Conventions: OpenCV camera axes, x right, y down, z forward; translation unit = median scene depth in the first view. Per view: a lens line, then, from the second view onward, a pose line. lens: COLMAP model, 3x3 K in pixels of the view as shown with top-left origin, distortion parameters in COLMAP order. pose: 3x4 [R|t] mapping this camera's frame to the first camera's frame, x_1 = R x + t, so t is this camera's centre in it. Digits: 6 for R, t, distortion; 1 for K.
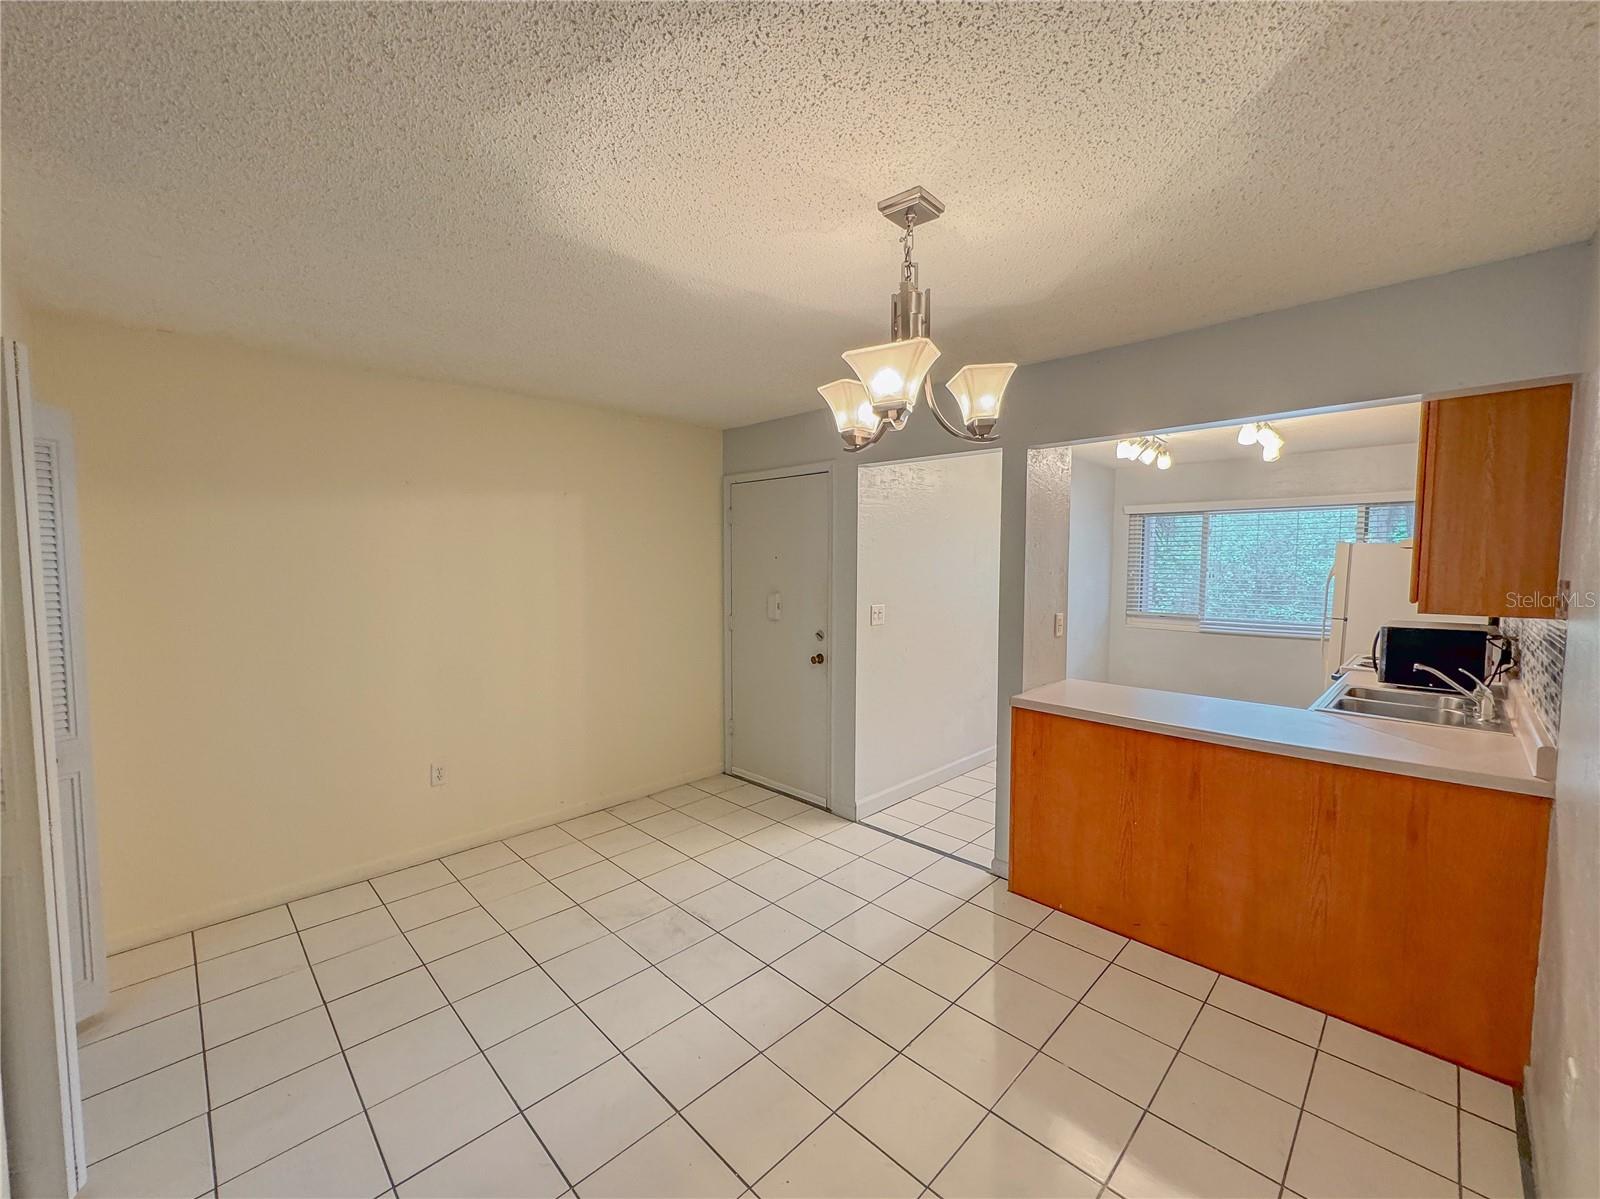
lens RADIAL K [[644.2, 0, 799.0], [0, 644.2, 609.5], [0, 0, 1]] dist [0.001344, -0.000533]
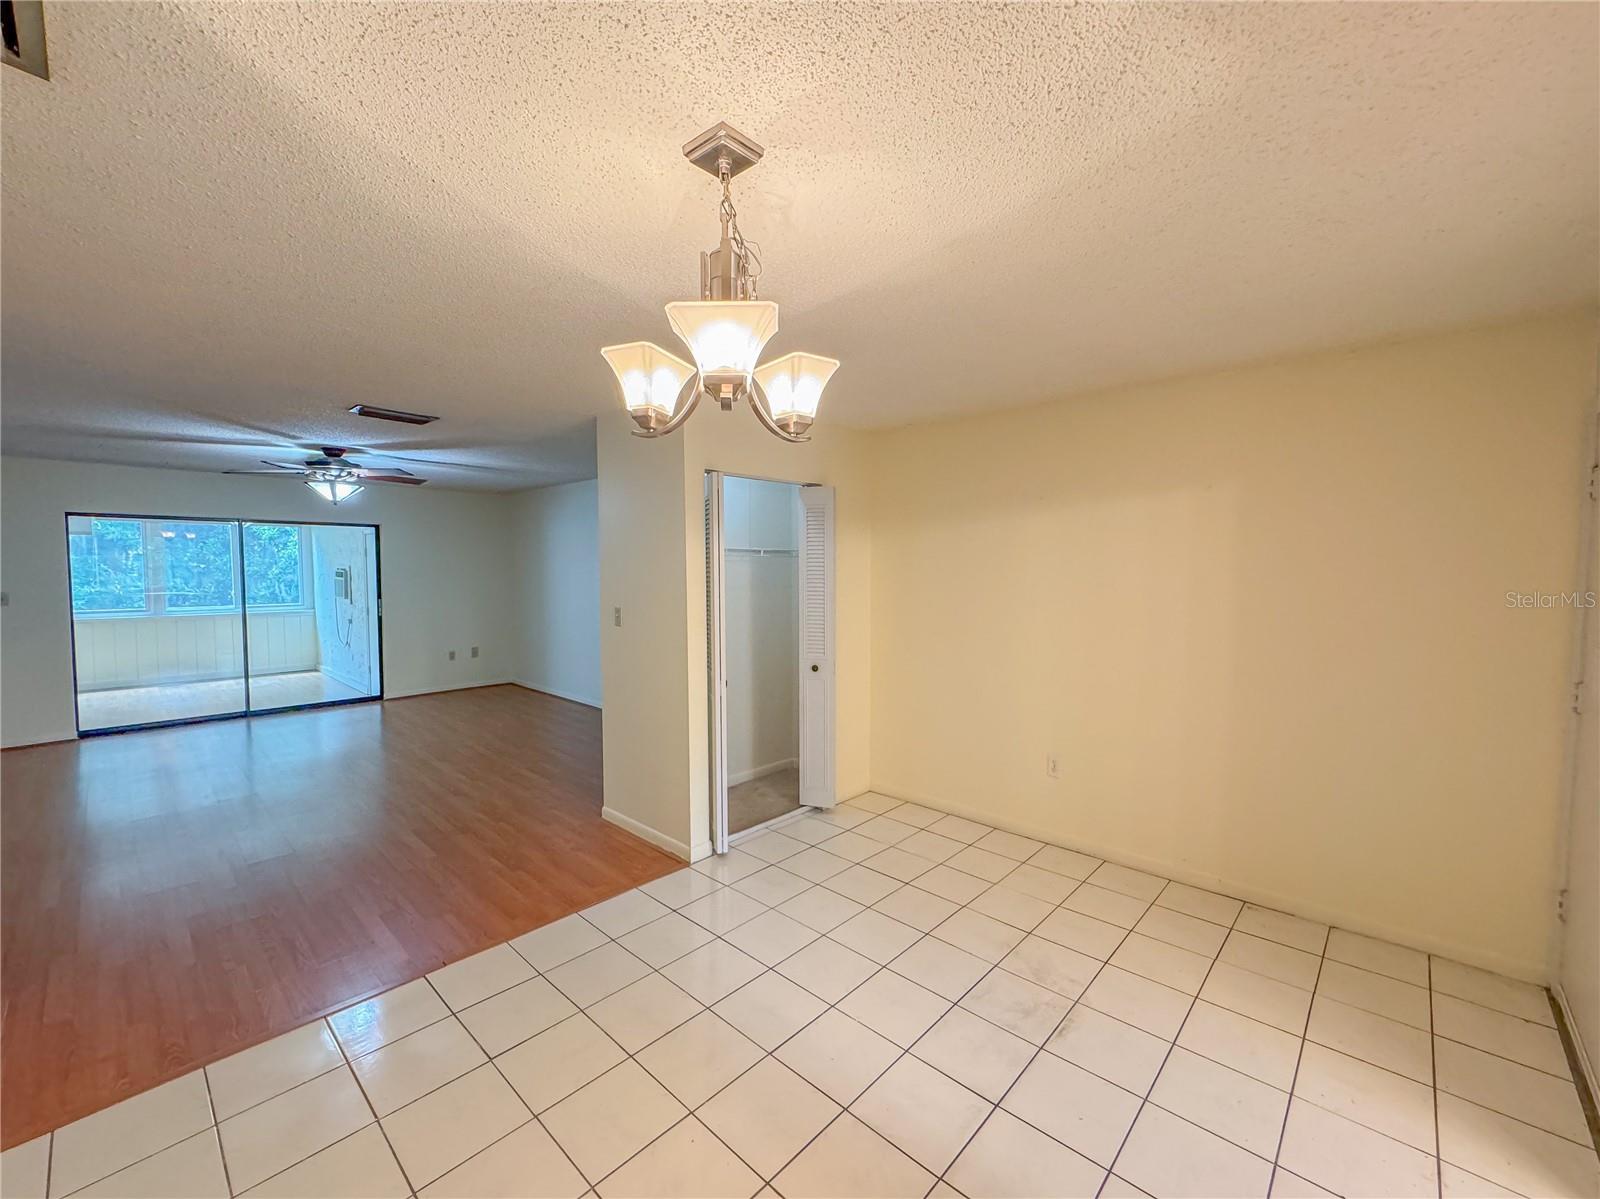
lens RADIAL K [[644.2, 0, 808.9], [0, 644.2, 591.7], [0, 0, 1]] dist [0.001344, -0.000533]
pose [[0.050300, 0.034228, -0.998147, 0.489636], [-0.084628, 0.995964, 0.029888, -0.034111], [0.995142, 0.082968, 0.052994, 0.511557]]
